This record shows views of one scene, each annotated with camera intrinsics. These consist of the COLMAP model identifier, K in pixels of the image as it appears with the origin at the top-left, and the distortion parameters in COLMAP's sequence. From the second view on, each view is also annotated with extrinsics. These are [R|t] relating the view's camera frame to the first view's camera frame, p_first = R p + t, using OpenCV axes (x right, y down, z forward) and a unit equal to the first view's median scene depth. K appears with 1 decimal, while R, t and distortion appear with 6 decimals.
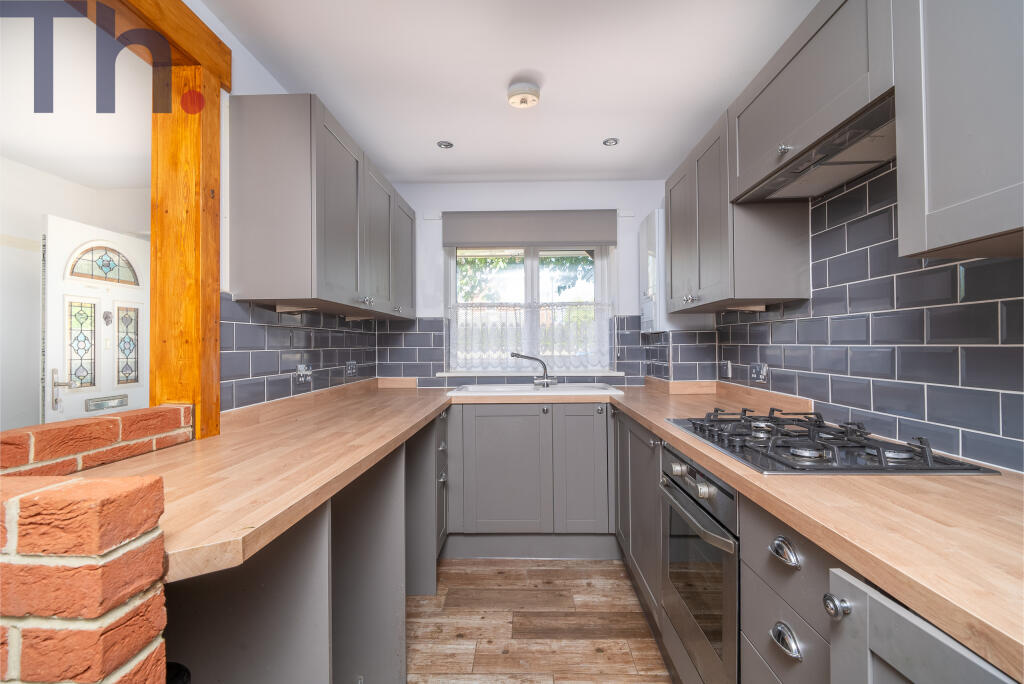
lens RADIAL K [[476.0, 0, 512.0], [0, 476.0, 342.0], [0, 0, 1]] dist [0.017122, -0.000326]
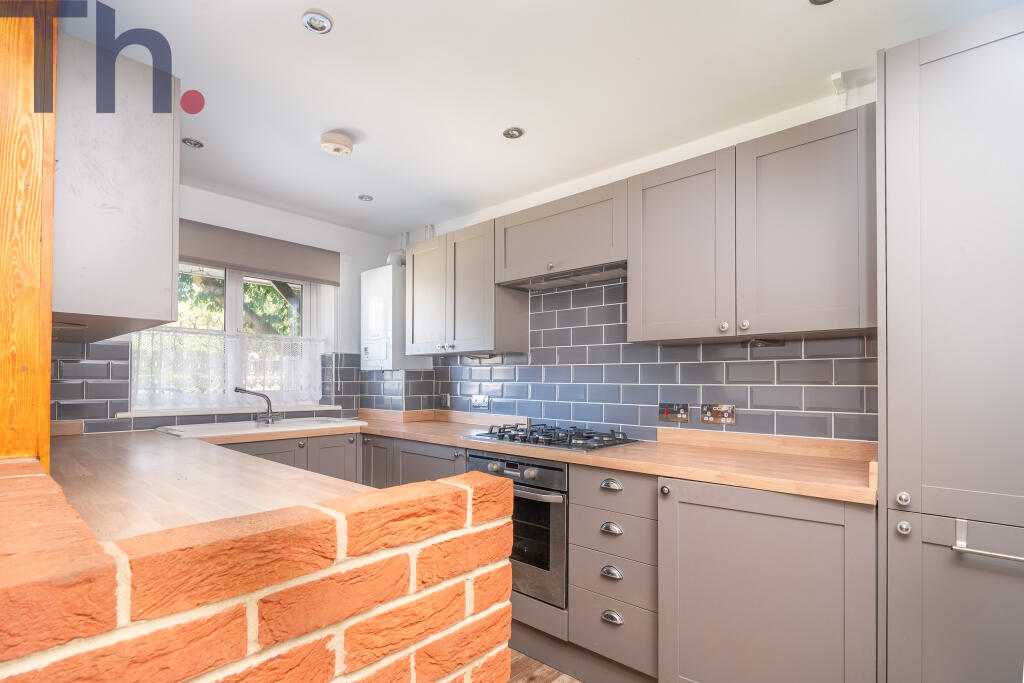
lens RADIAL K [[488.9, 0, 512.0], [0, 488.9, 377.4], [0, 0, 1]] dist [-0.000711, -0.000188]
pose [[0.647842, 0.017740, 0.761568, -0.431145], [-0.017067, 0.999816, -0.008772, 0.003227], [-0.761583, -0.007315, 0.648026, -0.001586]]
